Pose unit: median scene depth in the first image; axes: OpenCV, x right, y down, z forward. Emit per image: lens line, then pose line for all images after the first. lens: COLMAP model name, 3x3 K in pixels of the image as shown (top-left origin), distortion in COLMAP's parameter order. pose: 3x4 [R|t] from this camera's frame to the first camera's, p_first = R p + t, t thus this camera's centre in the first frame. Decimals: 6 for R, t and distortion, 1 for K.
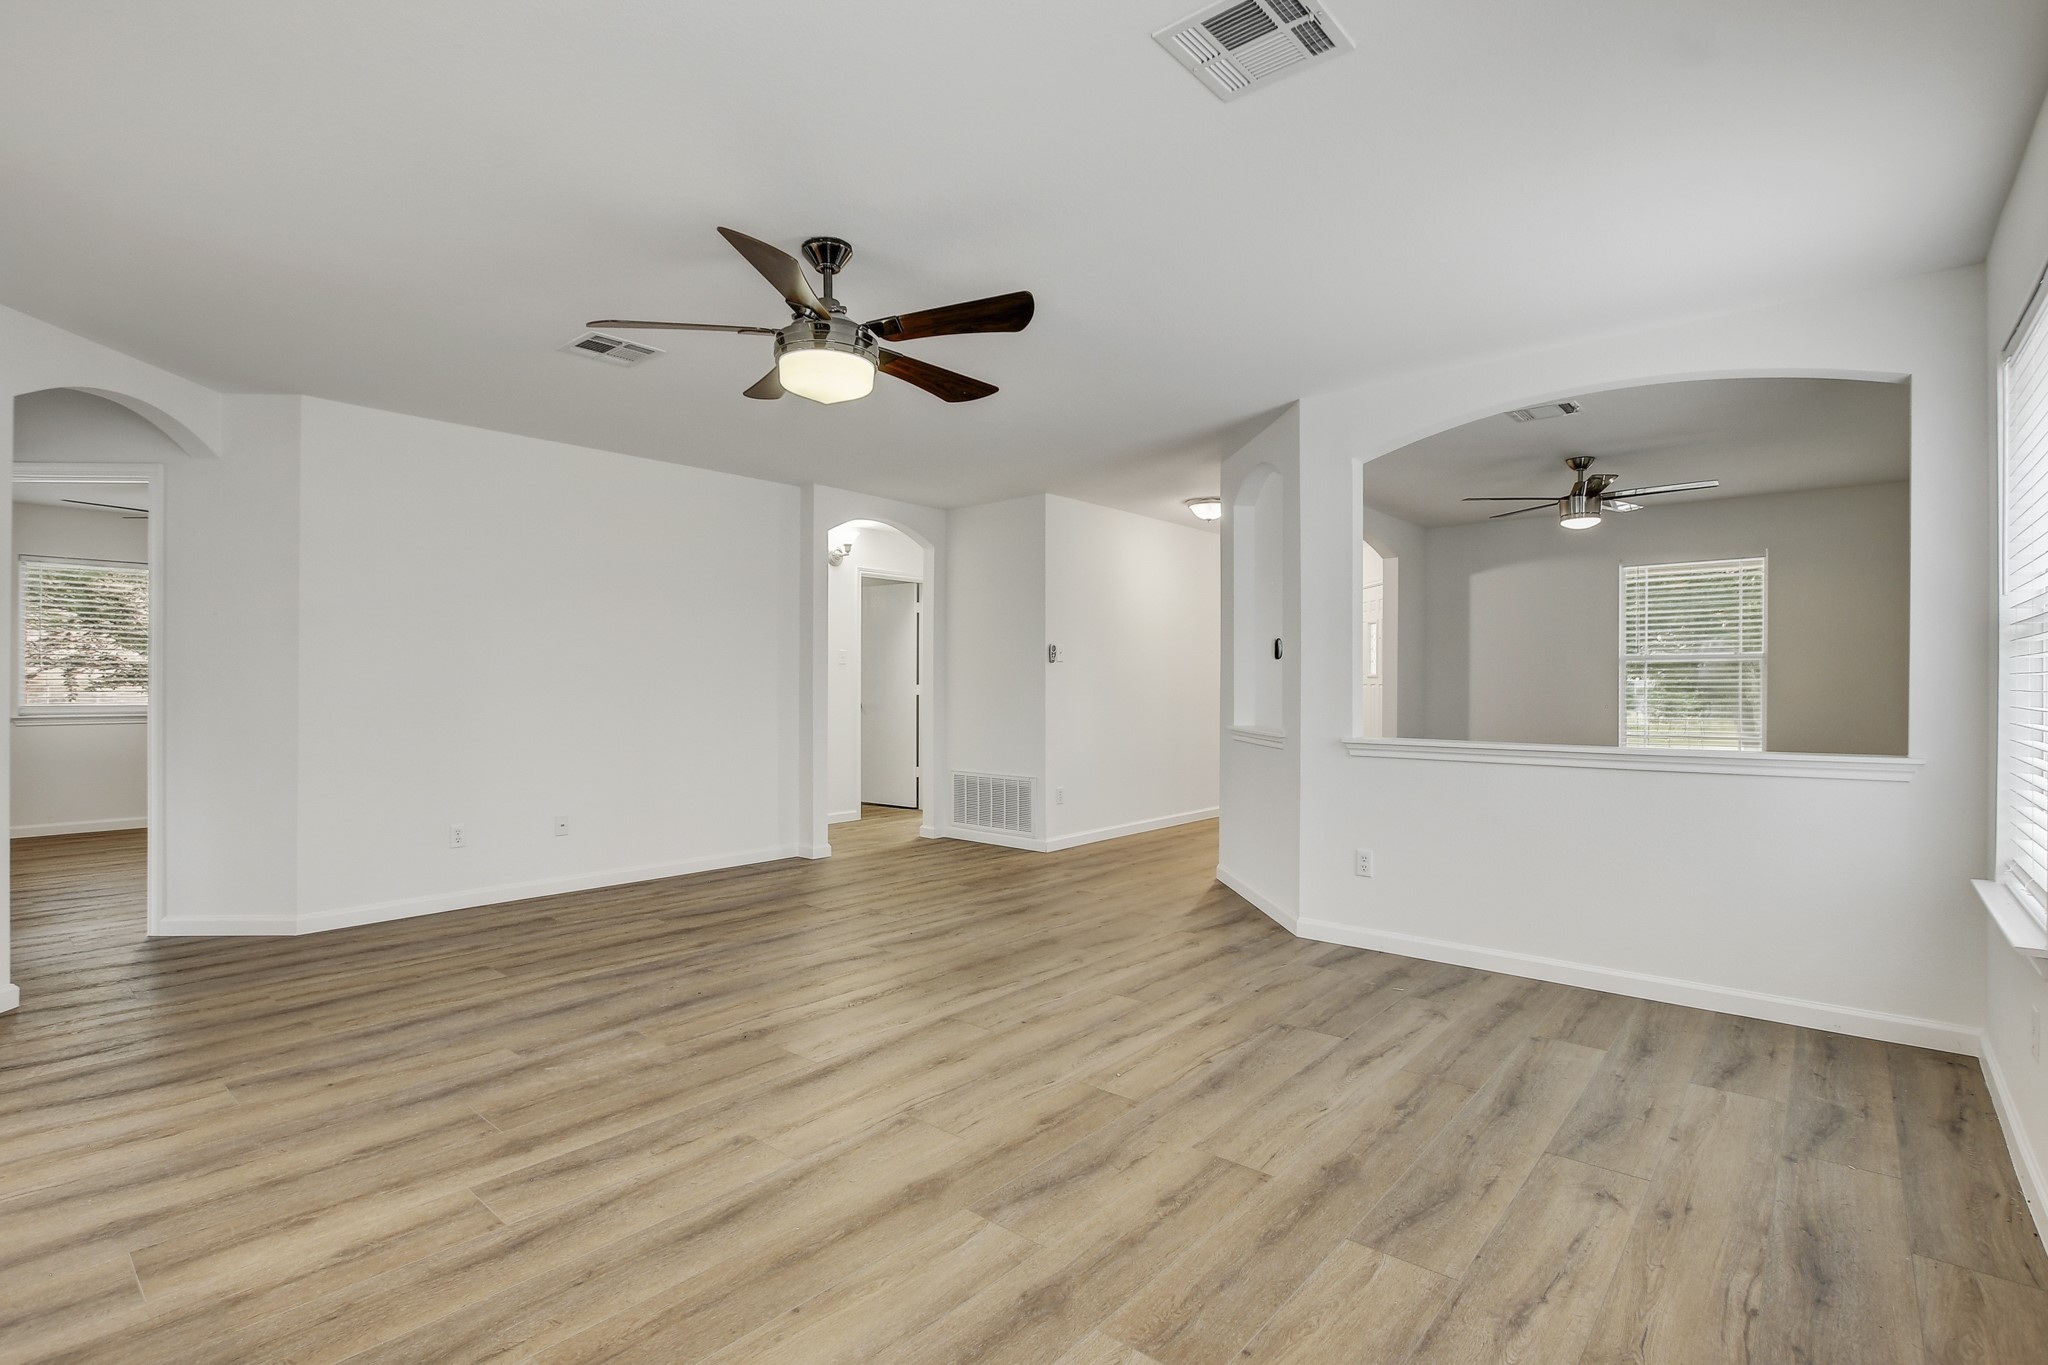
lens RADIAL K [[963.3, 0, 1019.7], [0, 963.3, 675.4], [0, 0, 1]] dist [-0.020945, 0.003706]
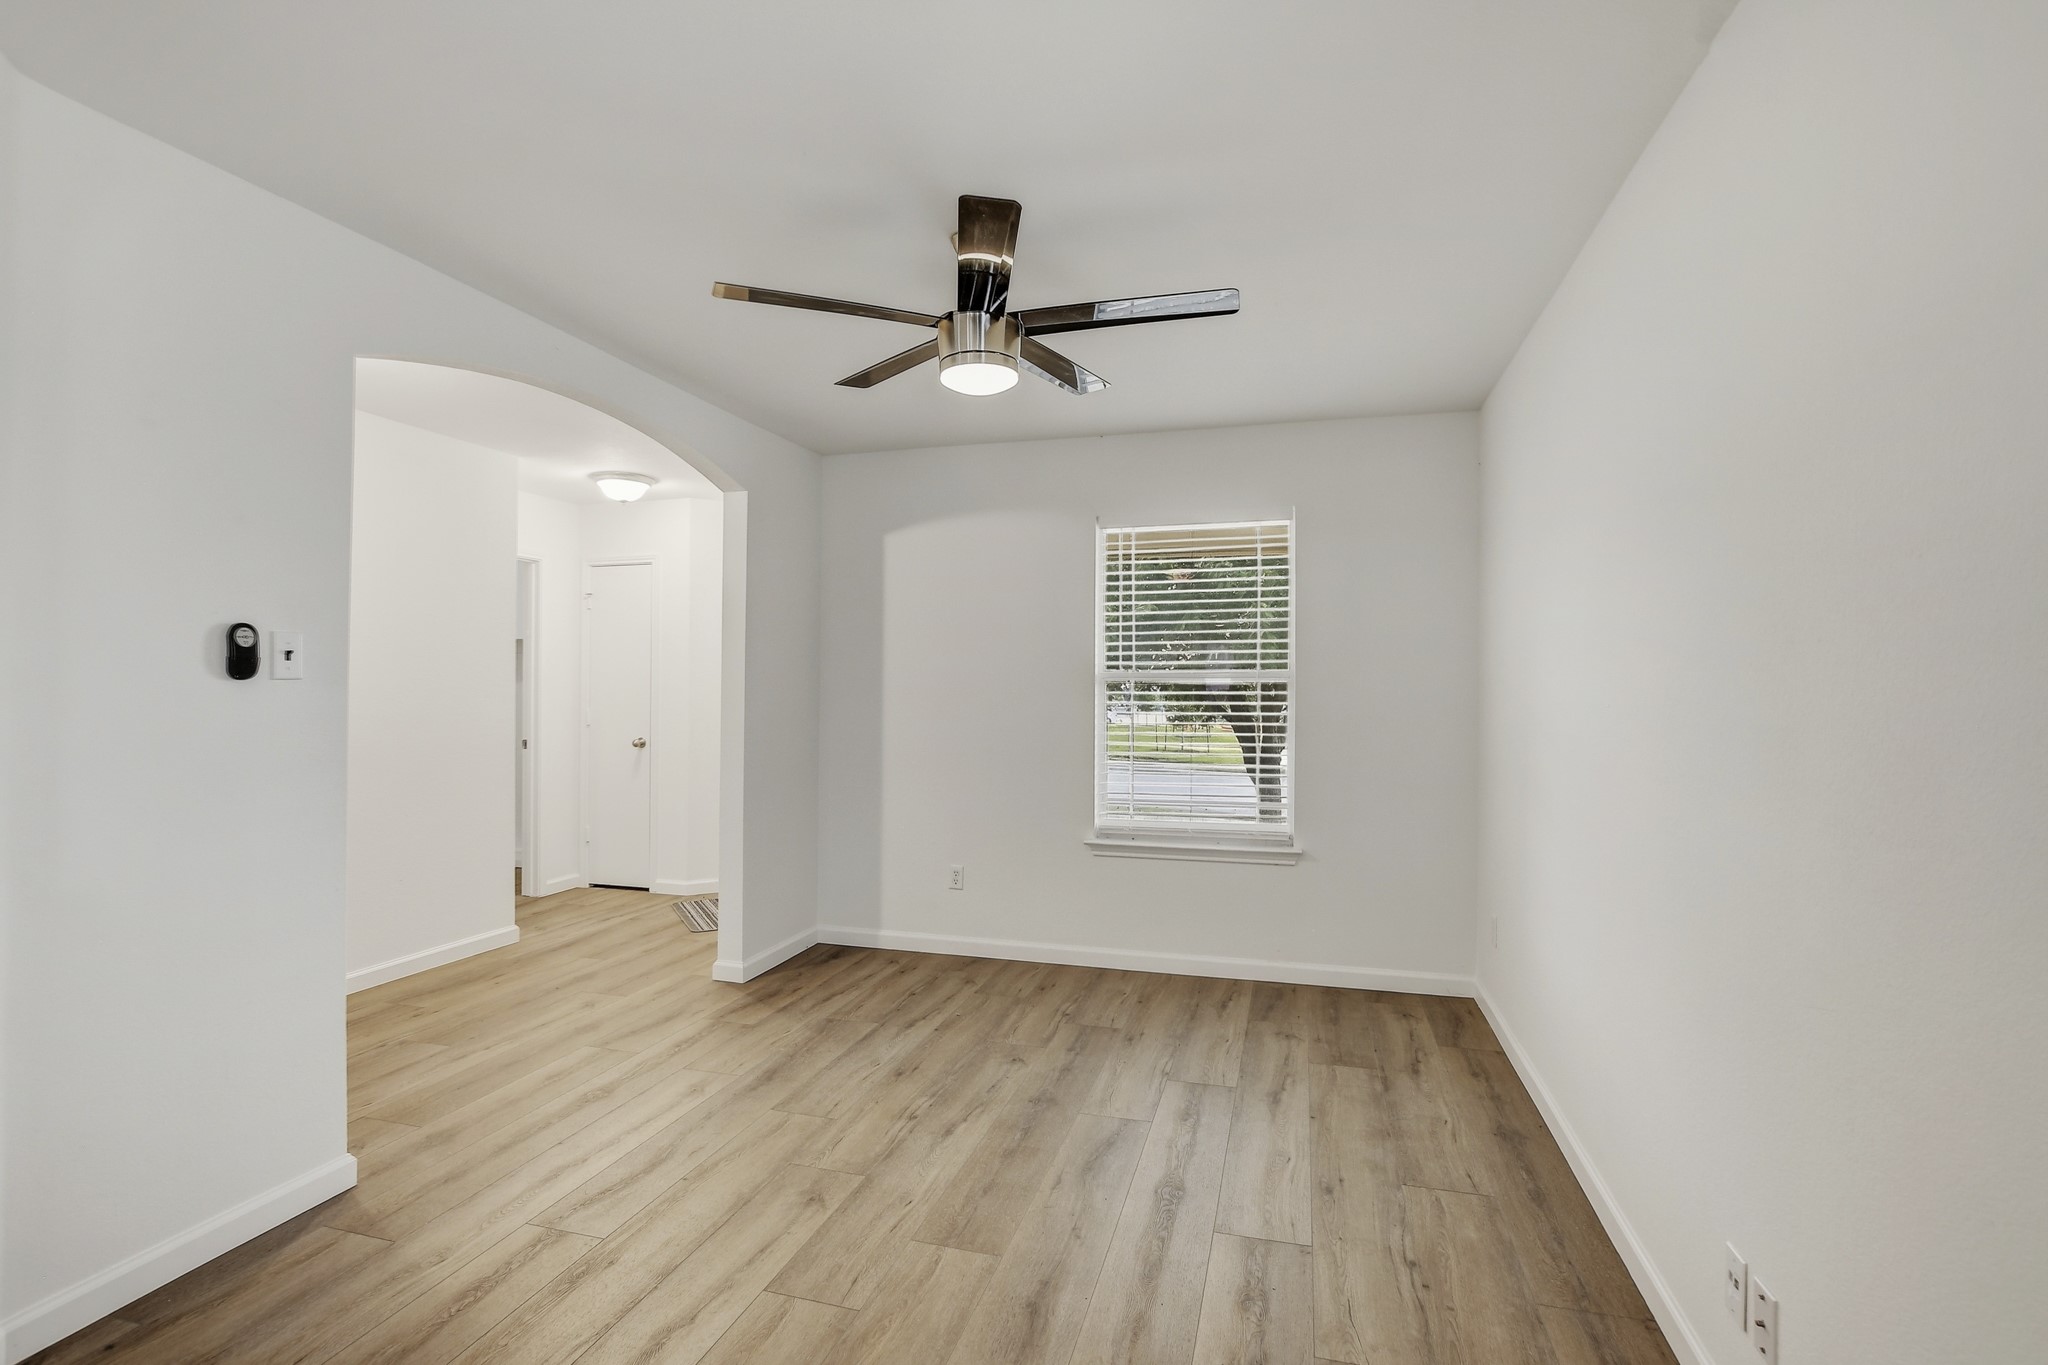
lens RADIAL K [[963.3, 0, 1019.5], [0, 963.3, 685.5], [0, 0, 1]] dist [-0.020945, 0.003706]
pose [[0.910562, 0.001810, 0.413369, 0.645324], [-0.004232, 0.999979, 0.004944, -0.030810], [-0.413351, -0.006252, 0.910550, 0.893134]]
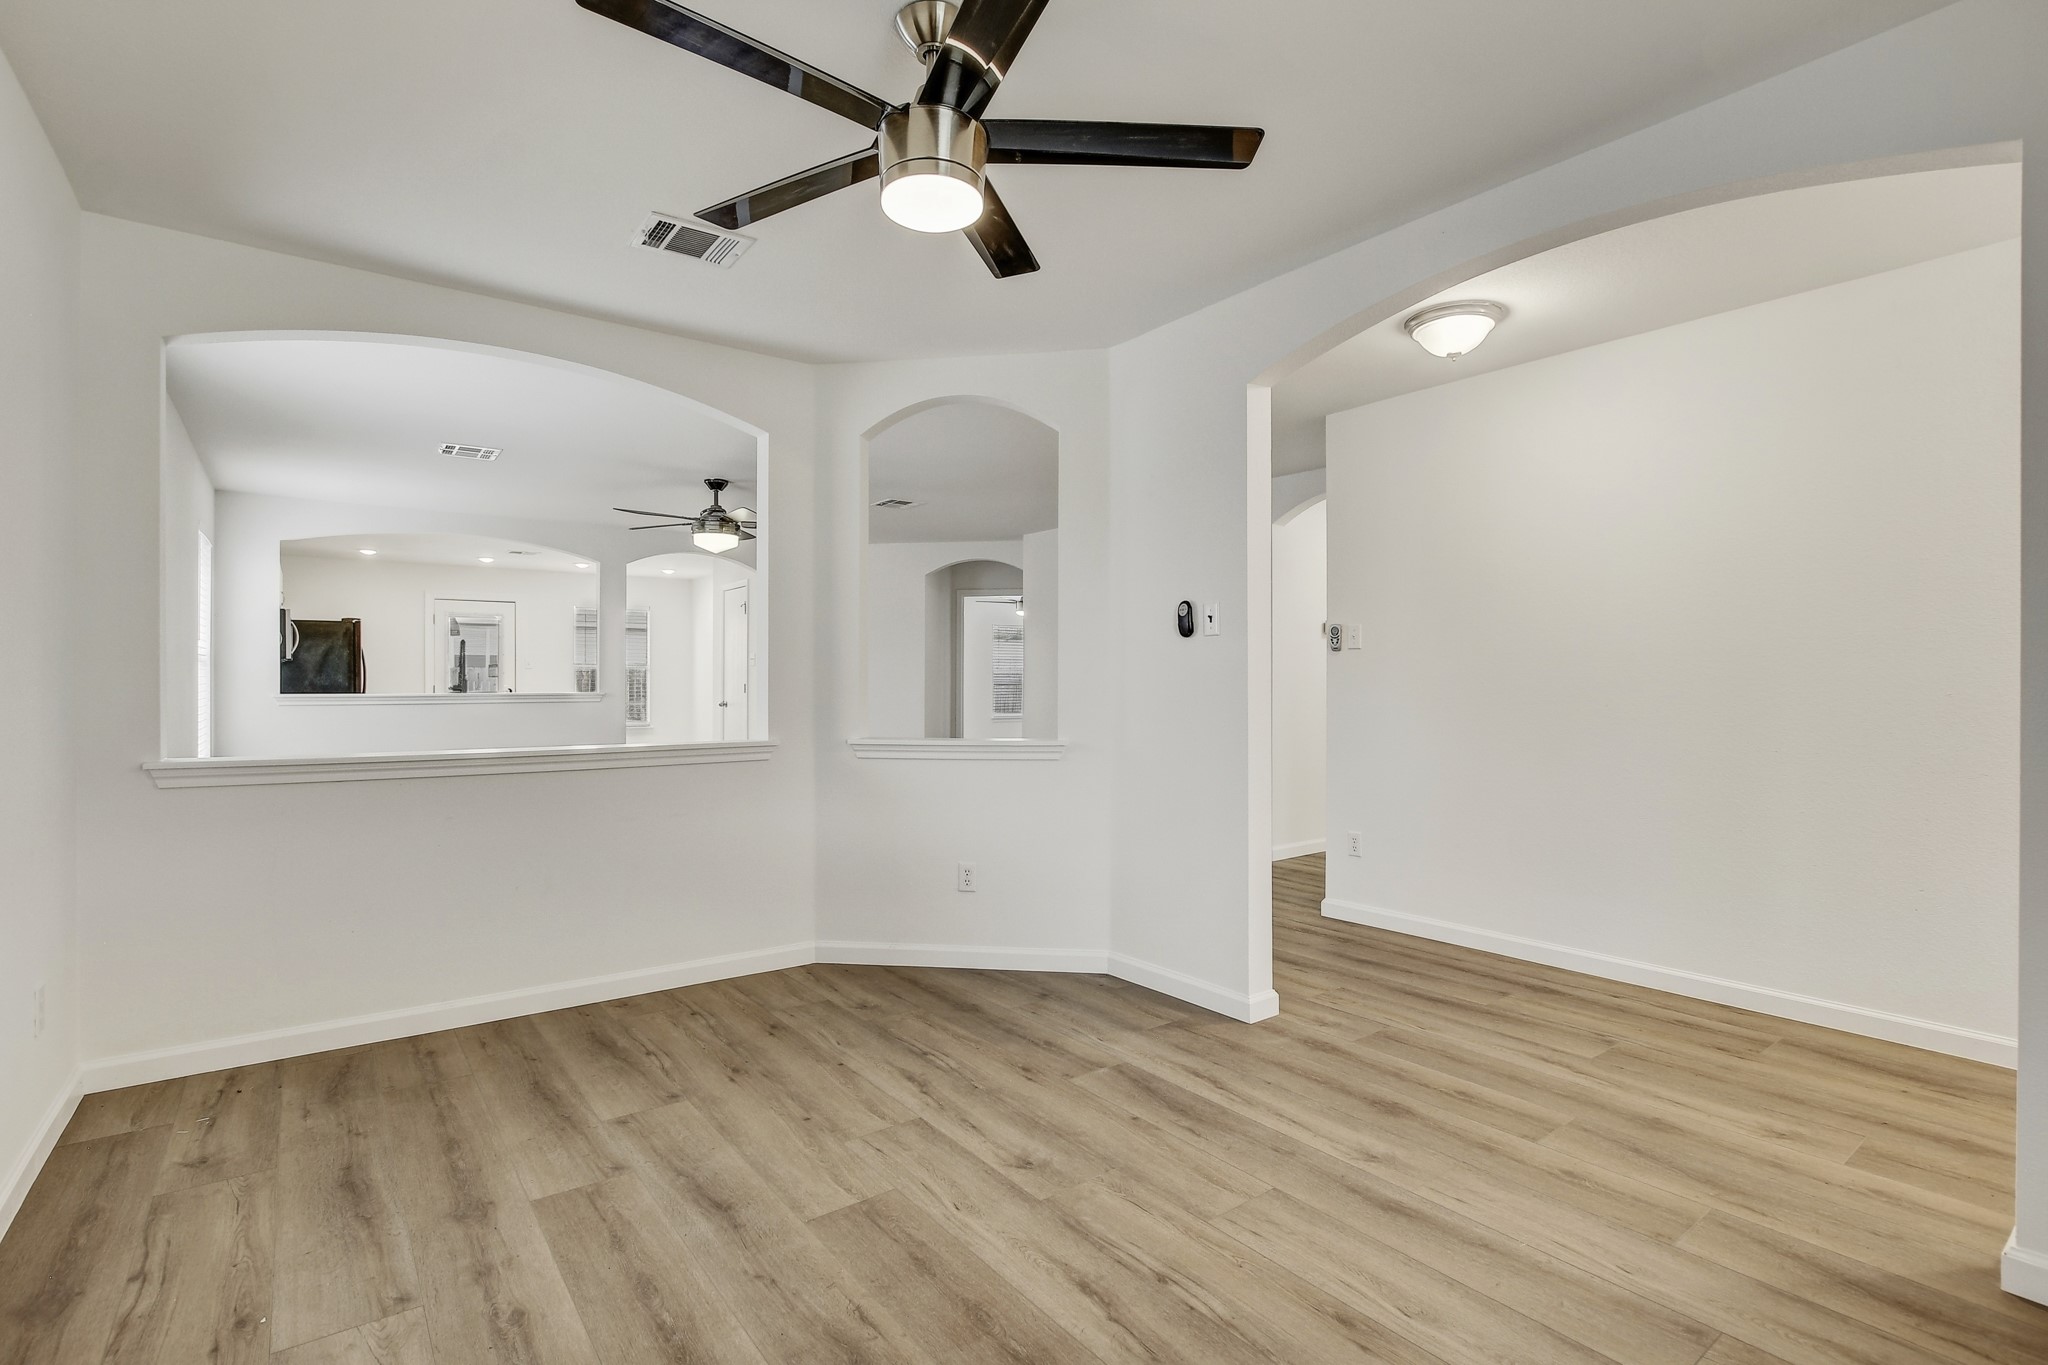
lens RADIAL K [[963.3, 0, 1028.7], [0, 963.3, 704.6], [0, 0, 1]] dist [-0.020945, 0.003706]
pose [[-0.210809, 0.017650, -0.977368, 1.407334], [0.007200, 0.999838, 0.016503, 0.020125], [0.977501, -0.003558, -0.210902, 1.699803]]
